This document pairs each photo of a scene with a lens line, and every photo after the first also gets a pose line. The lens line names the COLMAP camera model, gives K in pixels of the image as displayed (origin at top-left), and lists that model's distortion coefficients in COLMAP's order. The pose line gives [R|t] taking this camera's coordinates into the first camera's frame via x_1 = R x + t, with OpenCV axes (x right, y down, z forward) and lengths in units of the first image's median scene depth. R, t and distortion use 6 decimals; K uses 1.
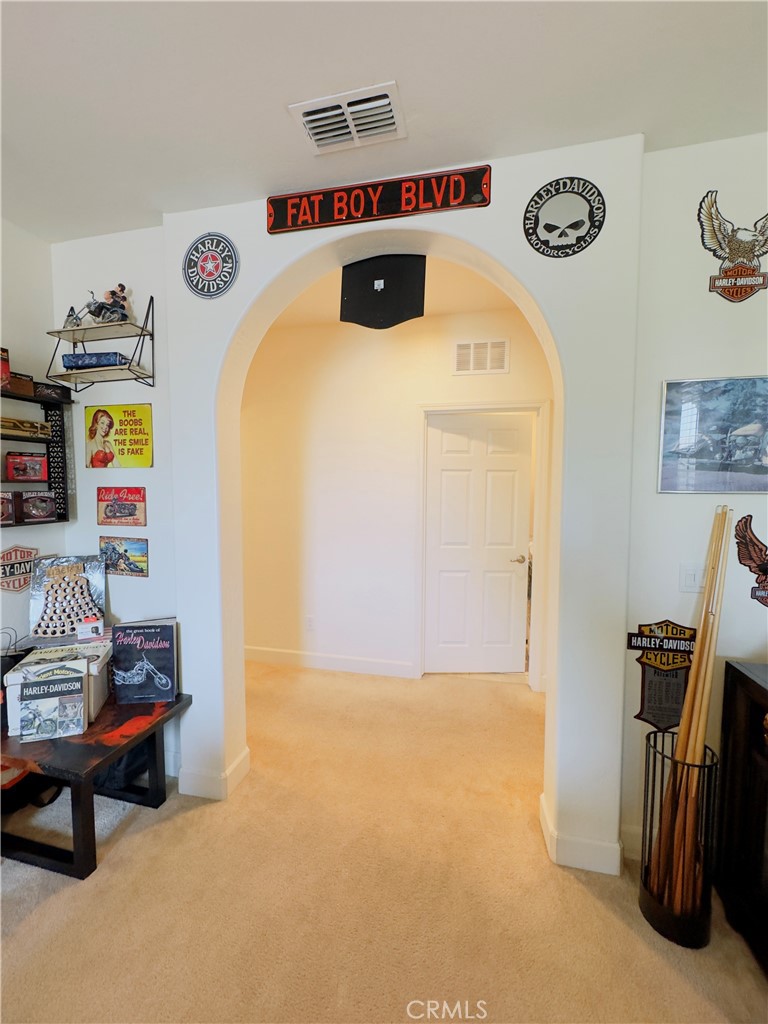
lens RADIAL K [[406.9, 0, 386.5], [0, 406.9, 511.1], [0, 0, 1]] dist [-0.002461, 0.000405]
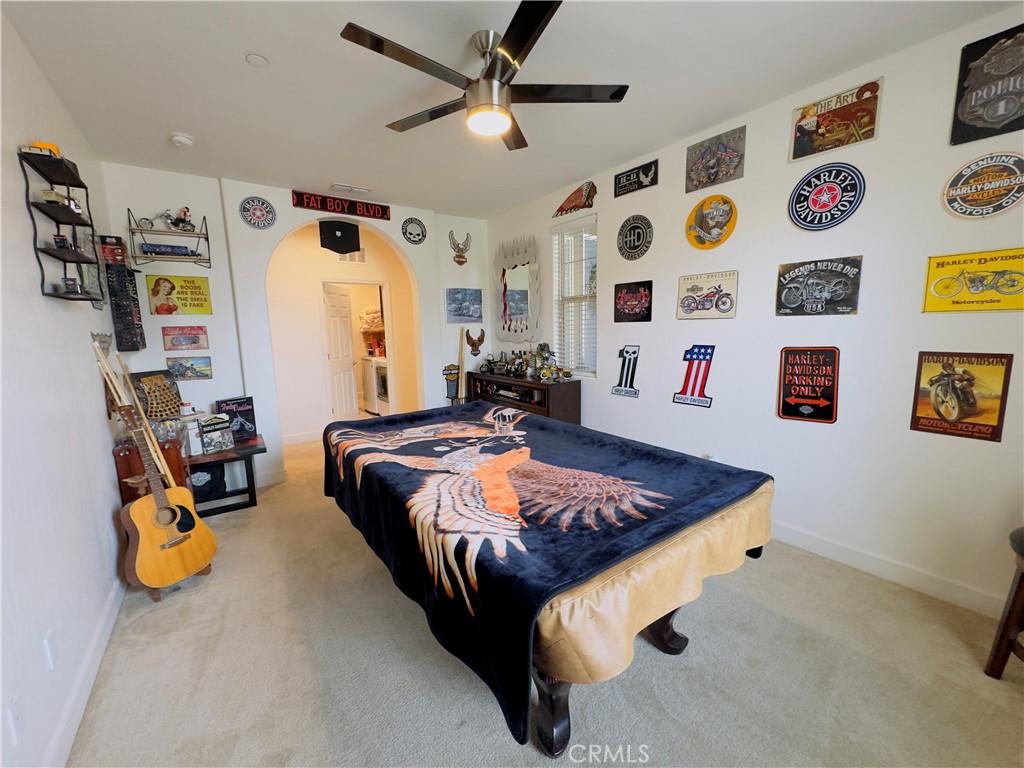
lens RADIAL K [[406.9, 0, 511.6], [0, 406.9, 380.6], [0, 0, 1]] dist [-0.002461, 0.000405]
pose [[0.661142, -0.117707, 0.740970, -1.193883], [0.075910, 0.993043, 0.090019, 0.130079], [-0.746411, -0.003269, 0.665477, -1.272097]]
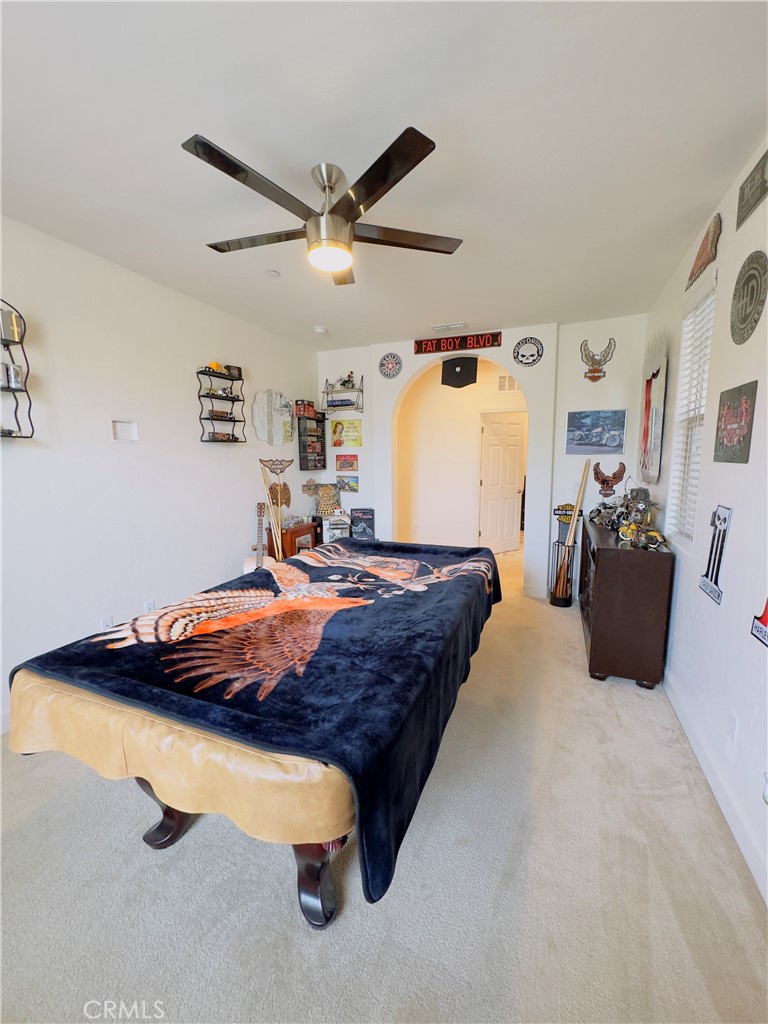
lens RADIAL K [[406.9, 0, 387.5], [0, 406.9, 510.7], [0, 0, 1]] dist [-0.002461, 0.000405]
pose [[0.986702, 0.013201, -0.162004, -0.029466], [-0.002291, 0.997727, 0.067347, 0.124964], [0.162525, -0.066080, 0.984489, -1.561051]]
